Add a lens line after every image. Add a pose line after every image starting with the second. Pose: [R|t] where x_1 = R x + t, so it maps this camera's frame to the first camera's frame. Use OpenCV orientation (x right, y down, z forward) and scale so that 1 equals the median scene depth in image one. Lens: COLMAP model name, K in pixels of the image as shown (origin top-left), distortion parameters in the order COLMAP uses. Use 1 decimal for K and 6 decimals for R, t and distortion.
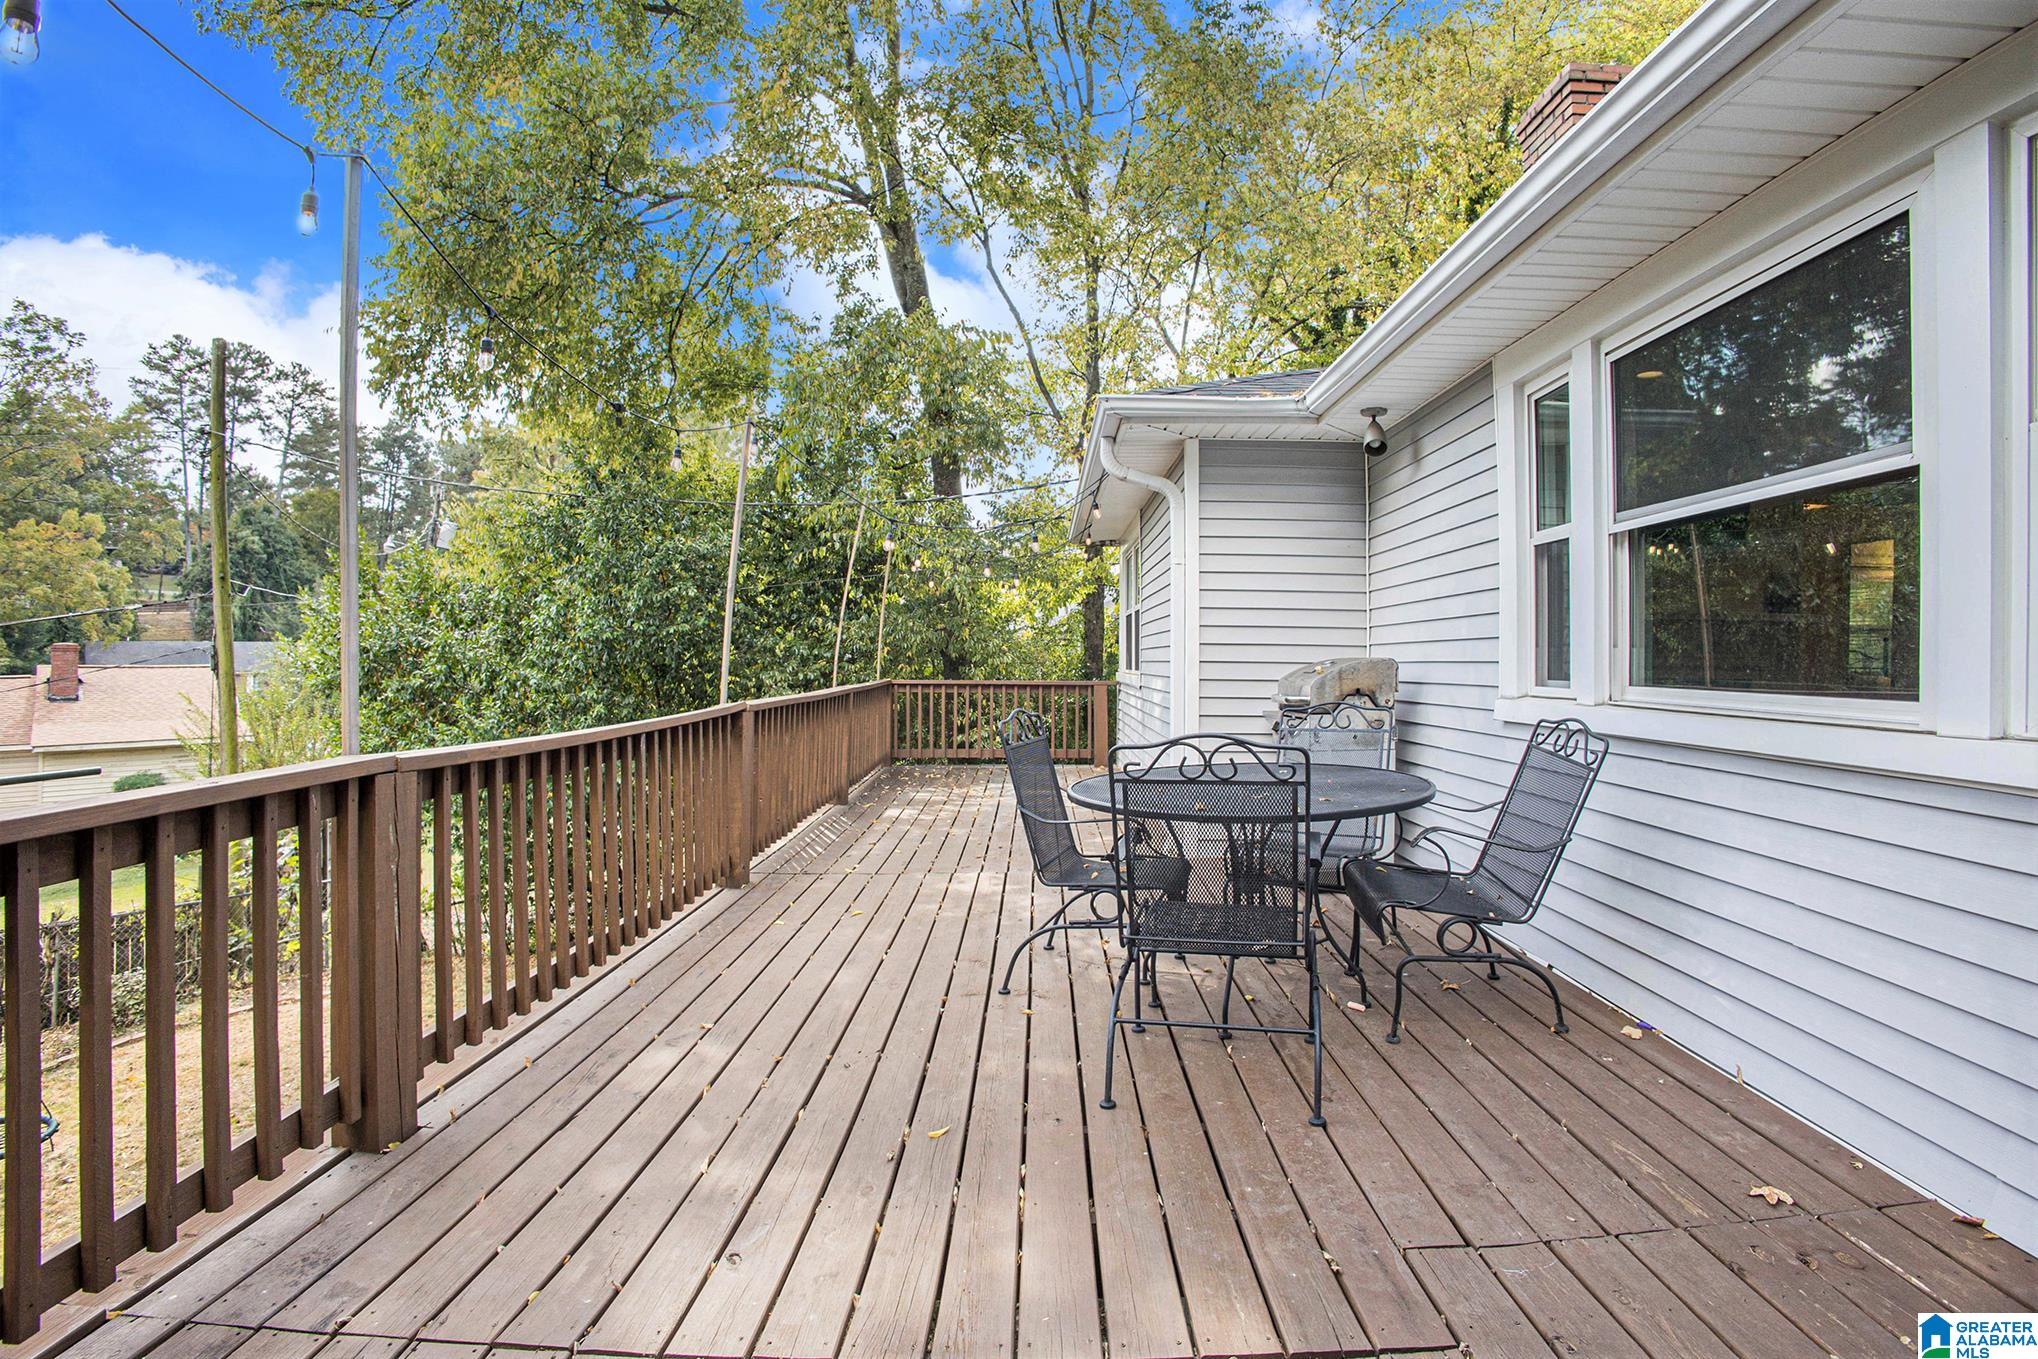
lens RADIAL K [[950.9, 0, 1019.0], [0, 950.9, 679.5], [0, 0, 1]] dist [-0.000385, -0.000015]
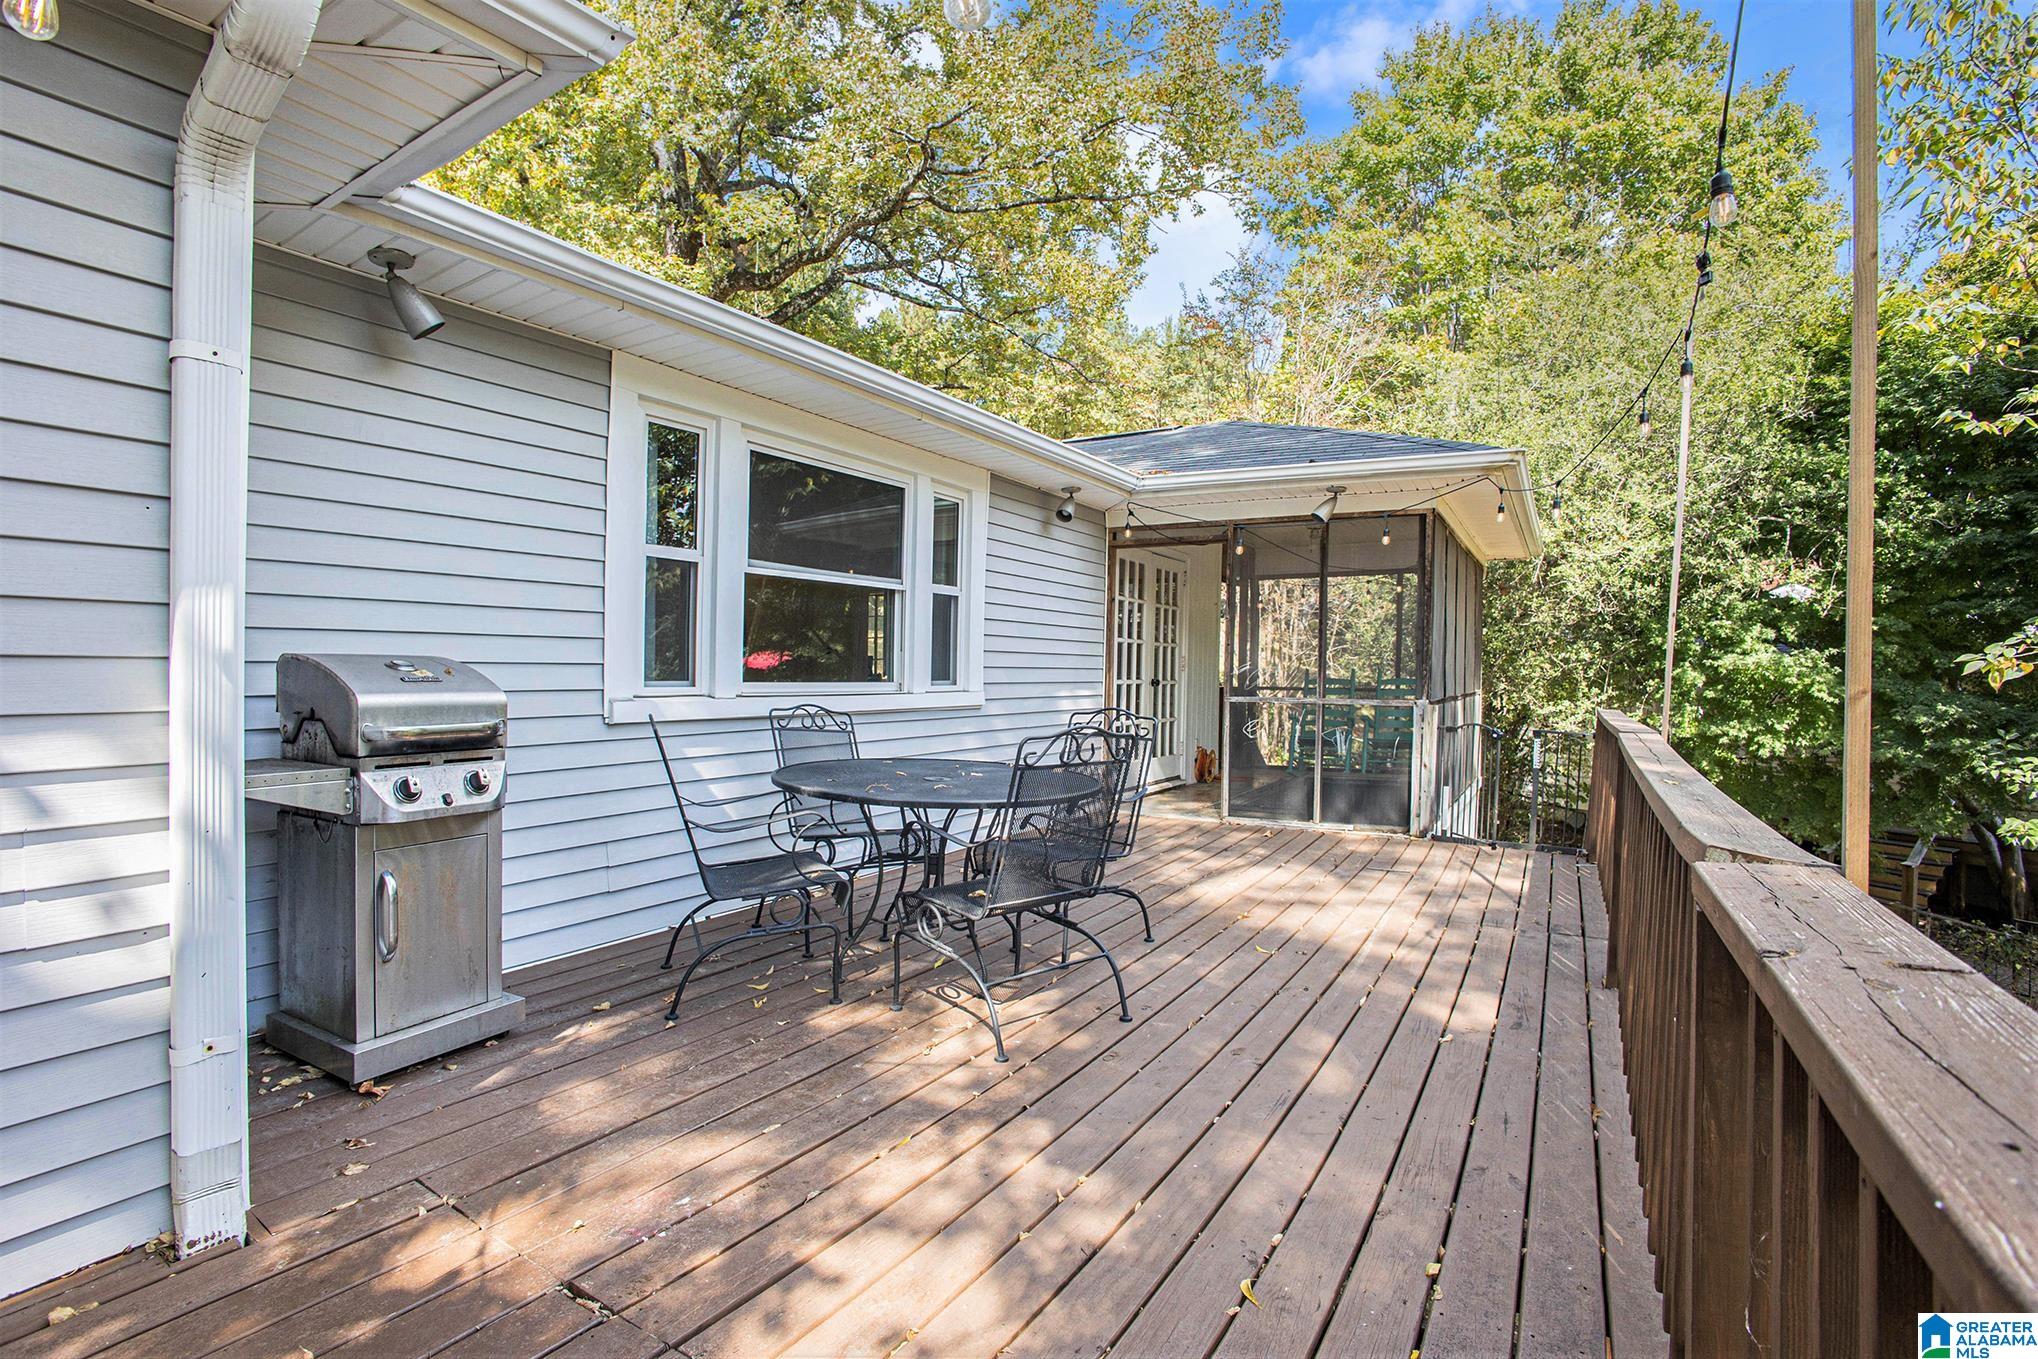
lens RADIAL K [[950.9, 0, 1019.0], [0, 950.9, 679.5], [0, 0, 1]] dist [-0.000385, -0.000015]
pose [[-0.852458, 0.001088, 0.522794, -0.449491], [0.009659, 0.999860, 0.013669, -0.012327], [-0.522706, 0.016702, -0.852350, 1.994219]]
